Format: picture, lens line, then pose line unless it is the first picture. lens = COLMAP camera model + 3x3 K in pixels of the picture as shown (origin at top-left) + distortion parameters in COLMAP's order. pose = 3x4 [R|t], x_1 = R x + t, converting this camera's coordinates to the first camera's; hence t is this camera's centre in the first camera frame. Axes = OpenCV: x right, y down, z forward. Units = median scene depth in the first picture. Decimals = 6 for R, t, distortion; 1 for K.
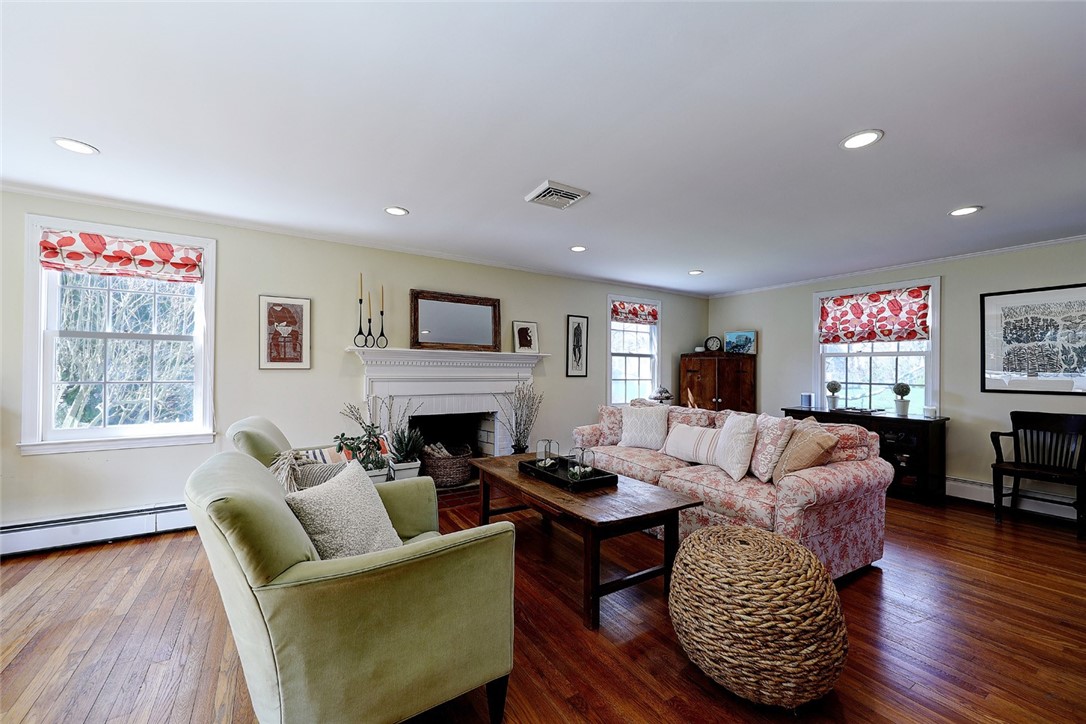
lens RADIAL K [[424.2, 0, 547.9], [0, 424.2, 365.1], [0, 0, 1]] dist [0.001947, 0.000214]
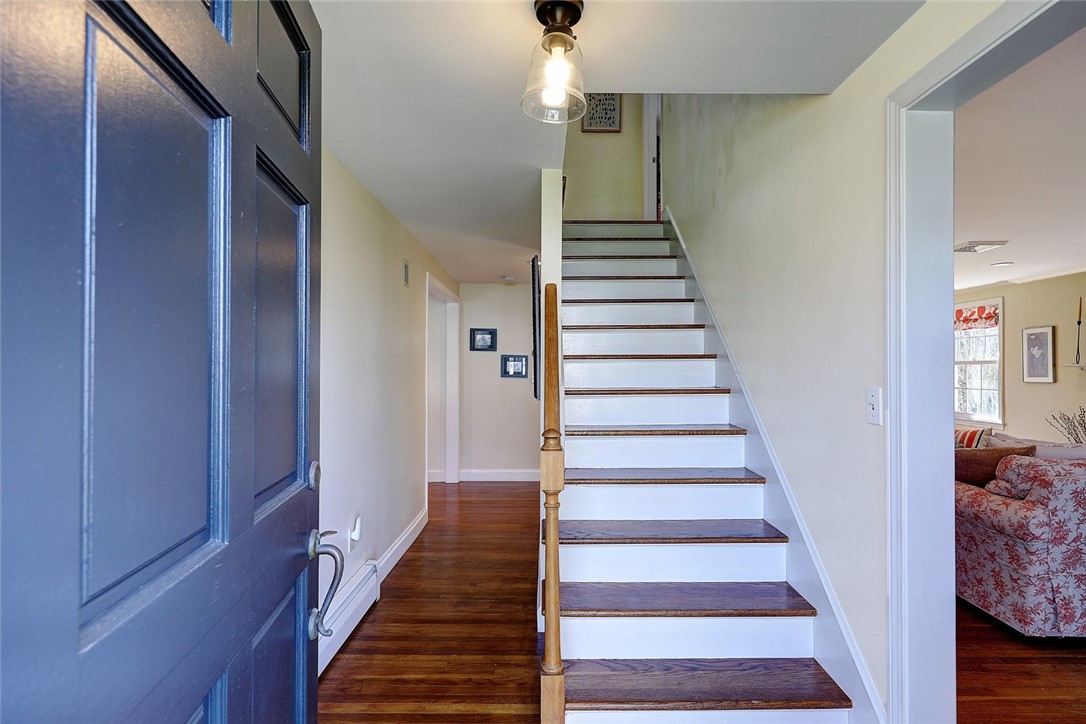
lens RADIAL K [[535.9, 0, 543.8], [0, 535.9, 366.9], [0, 0, 1]] dist [0.000105, -0.000353]
pose [[-0.546184, -0.016888, -0.837495, 1.265792], [-0.002858, 0.999829, -0.018297, -0.002622], [0.837661, -0.007600, -0.546138, 0.488542]]
